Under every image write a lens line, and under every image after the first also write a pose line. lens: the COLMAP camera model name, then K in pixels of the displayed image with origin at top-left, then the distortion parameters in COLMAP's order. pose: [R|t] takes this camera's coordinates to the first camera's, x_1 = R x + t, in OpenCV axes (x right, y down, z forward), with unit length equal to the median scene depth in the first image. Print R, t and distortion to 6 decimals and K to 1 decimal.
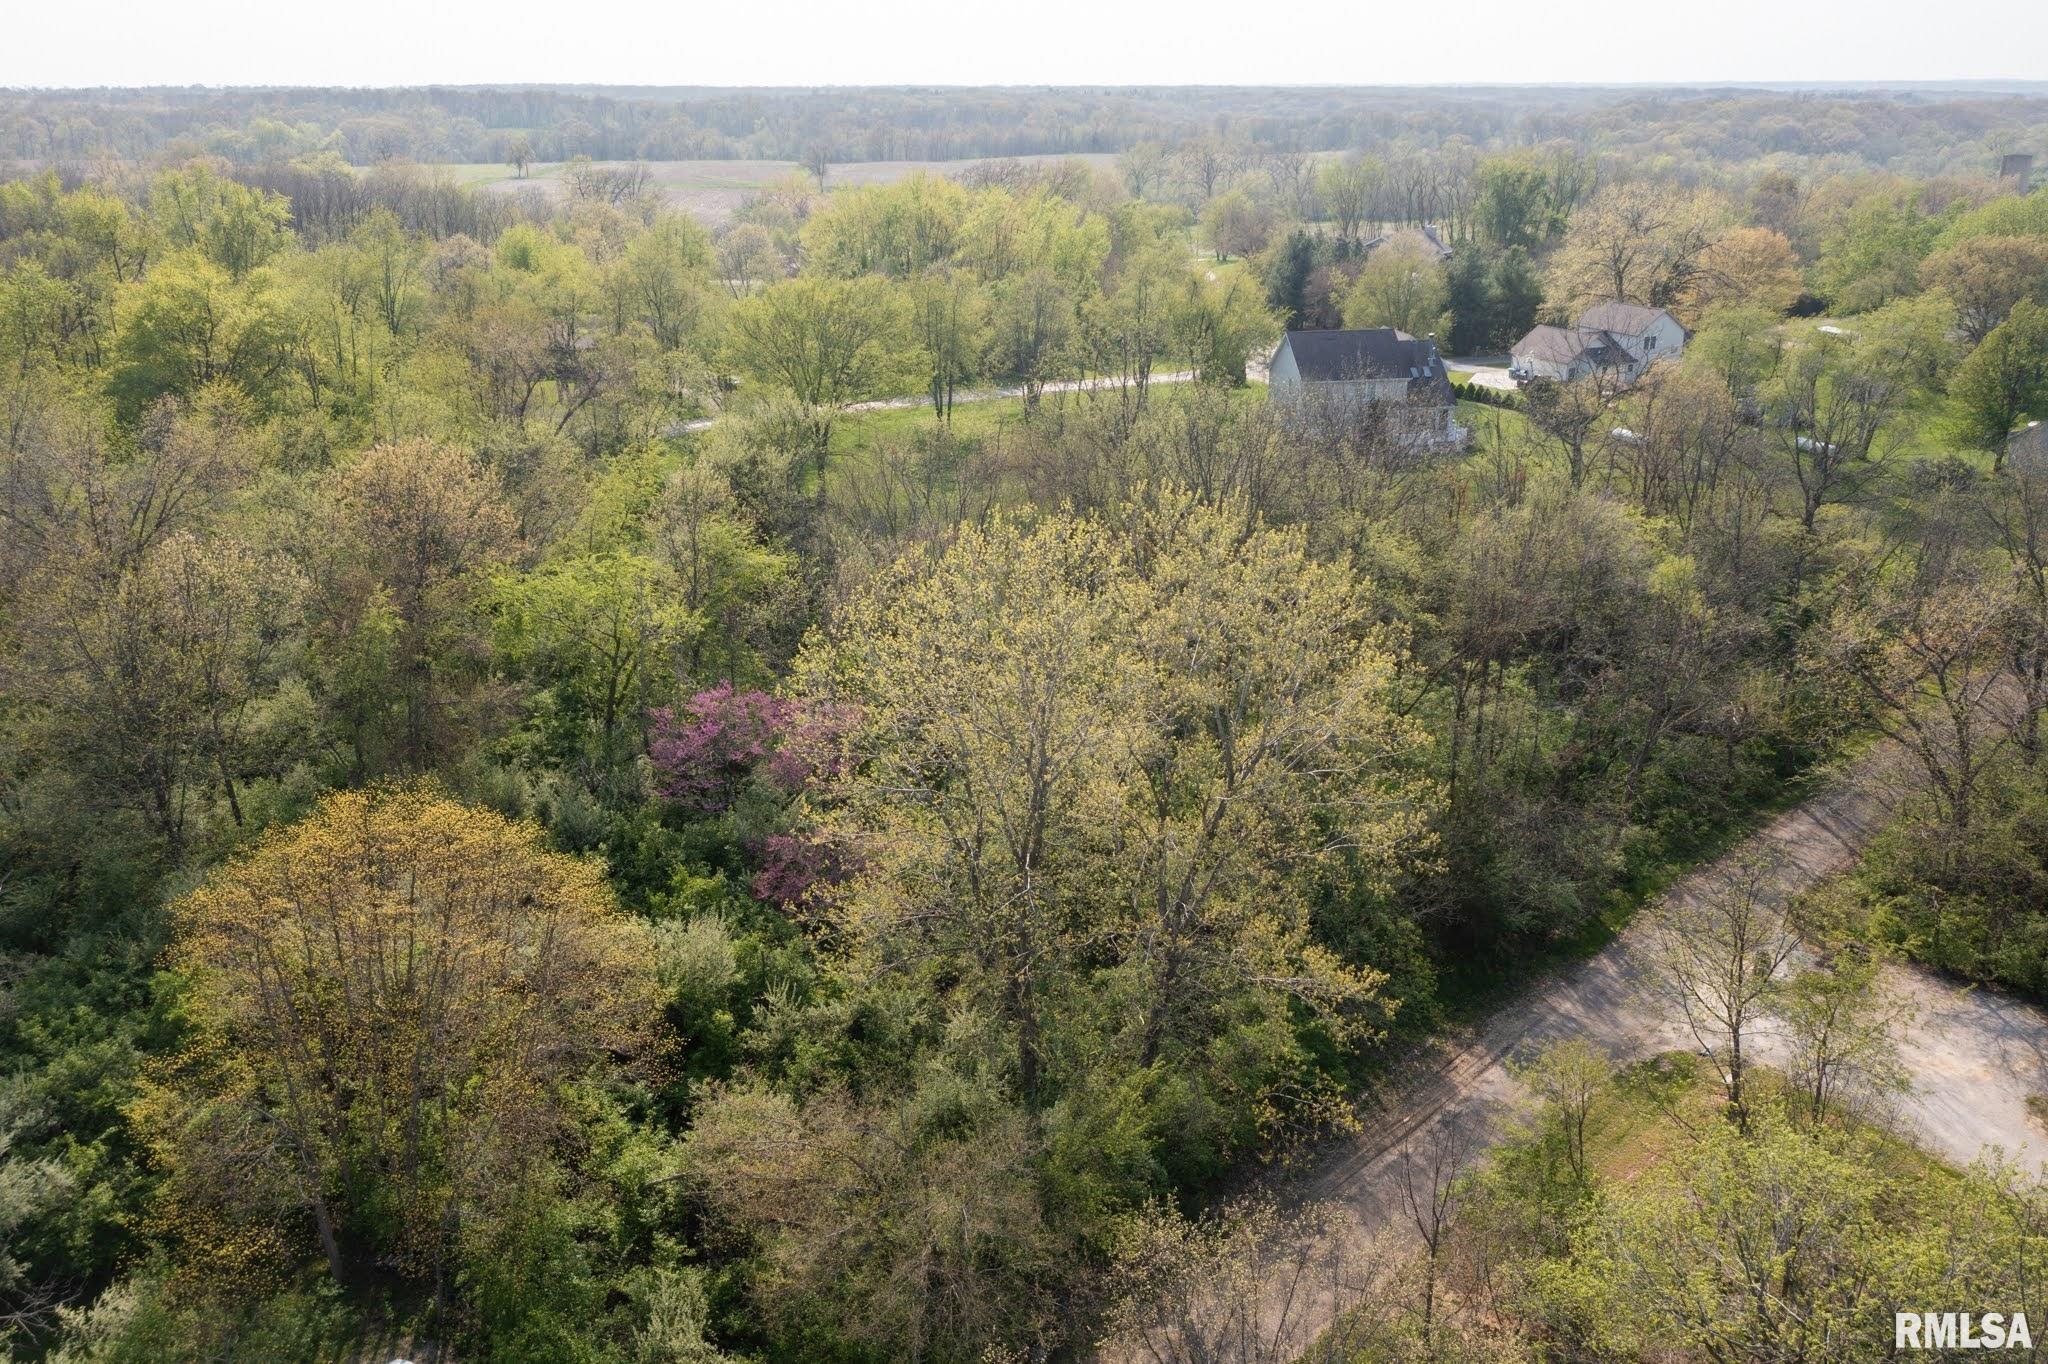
lens RADIAL K [[1596.1, 0, 1024.0], [0, 1596.1, 682.0], [0, 0, 1]] dist [0.010736, 0.001081]
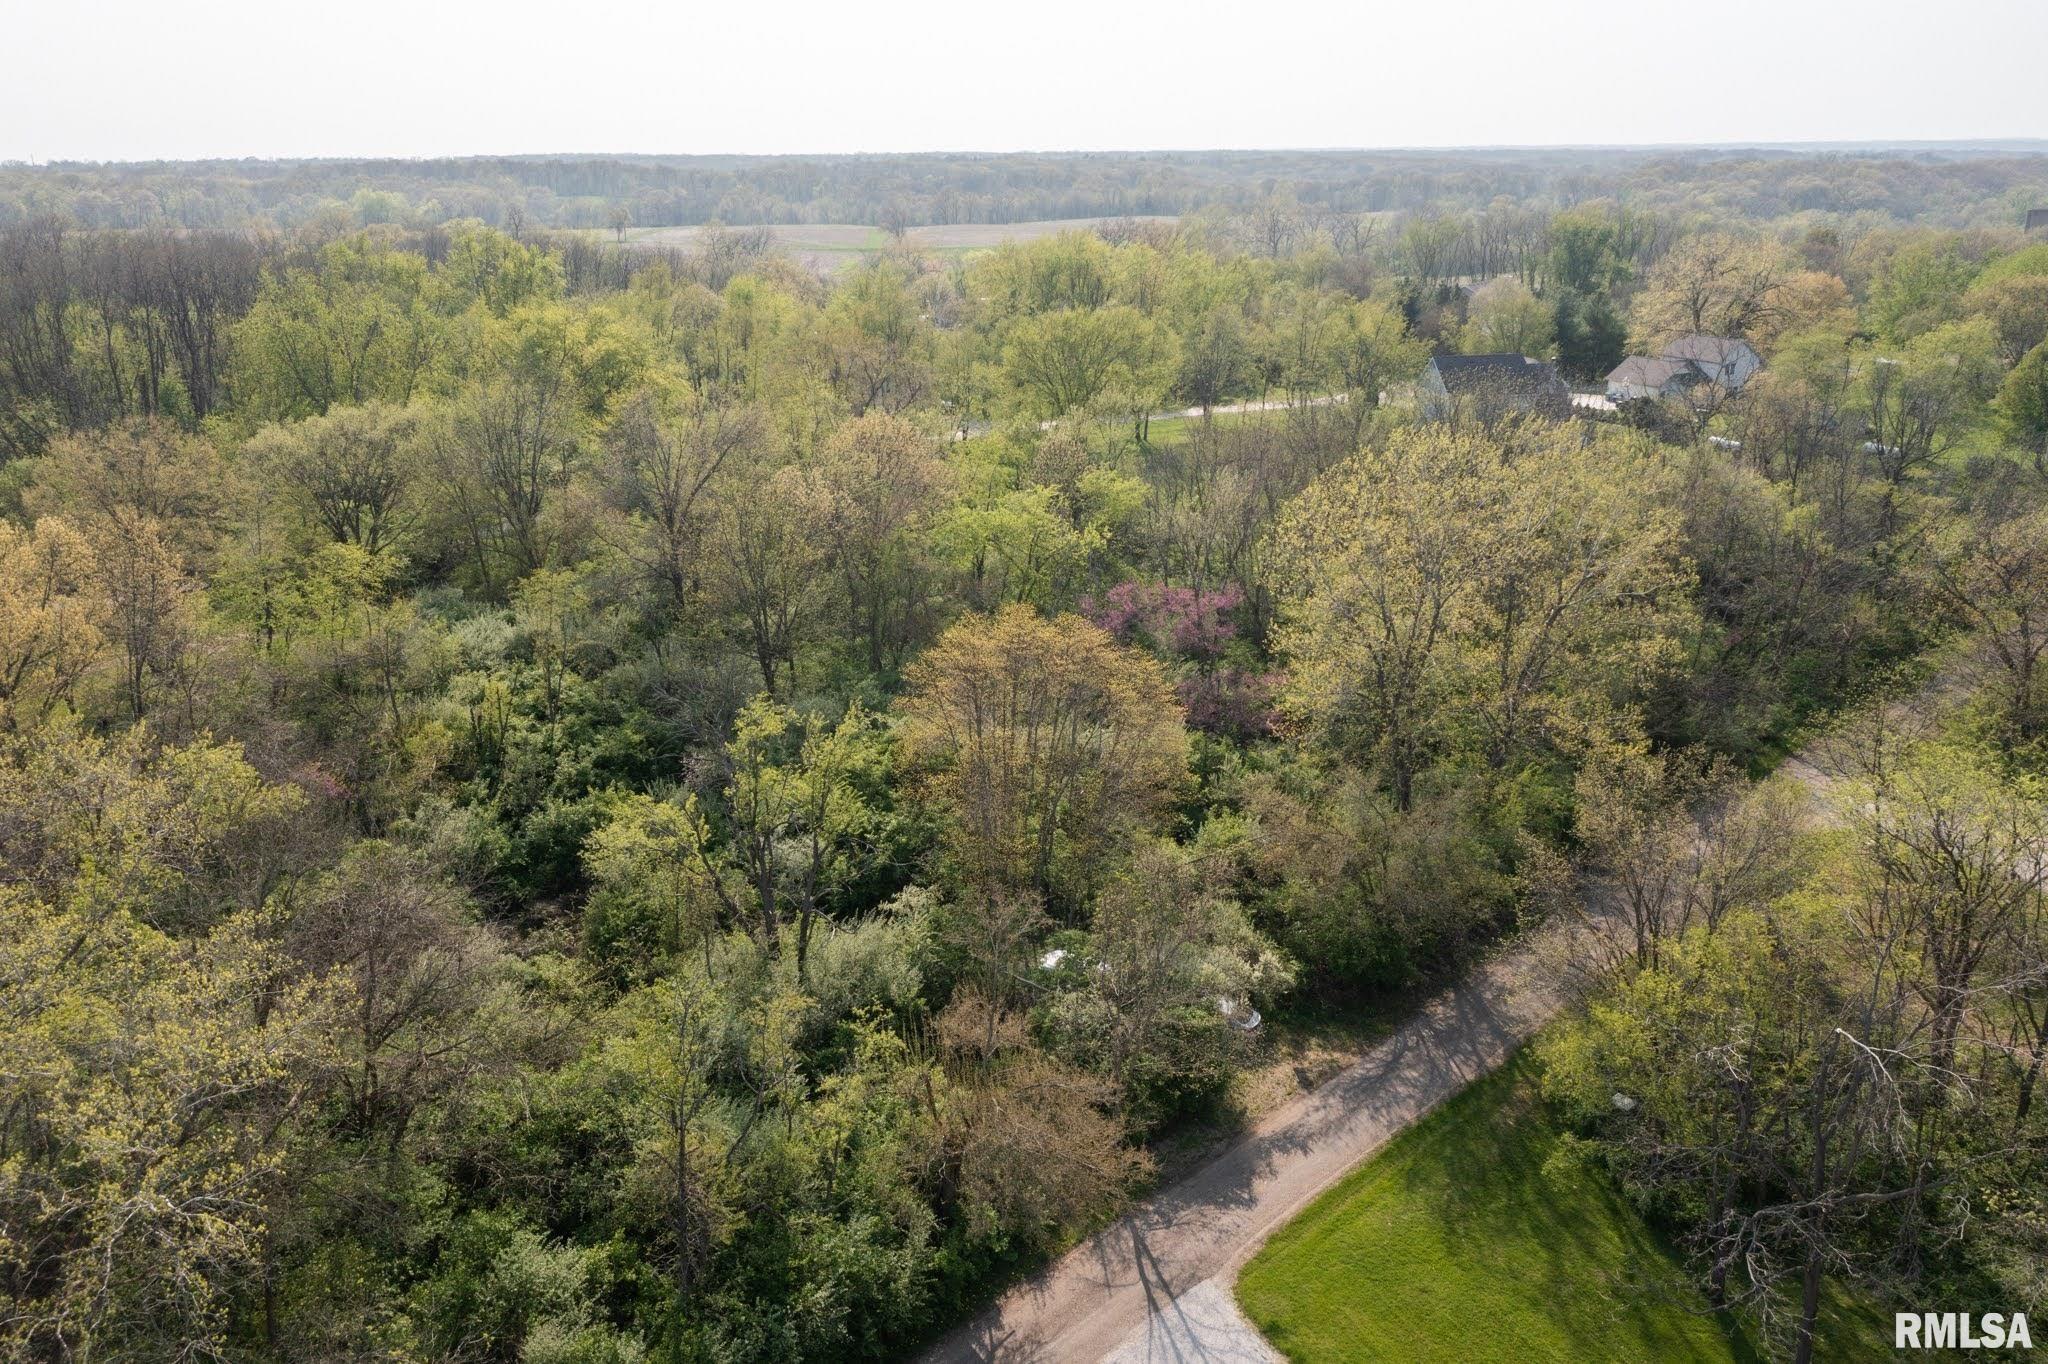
lens RADIAL K [[1669.4, 0, 1024.0], [0, 1669.4, 682.0], [0, 0, 1]] dist [0.006710, 0.005914]
pose [[0.999965, -0.008079, 0.002371, -0.121765], [0.008186, 0.998747, -0.049377, 0.068309], [-0.001969, 0.049394, 0.998777, -0.189240]]
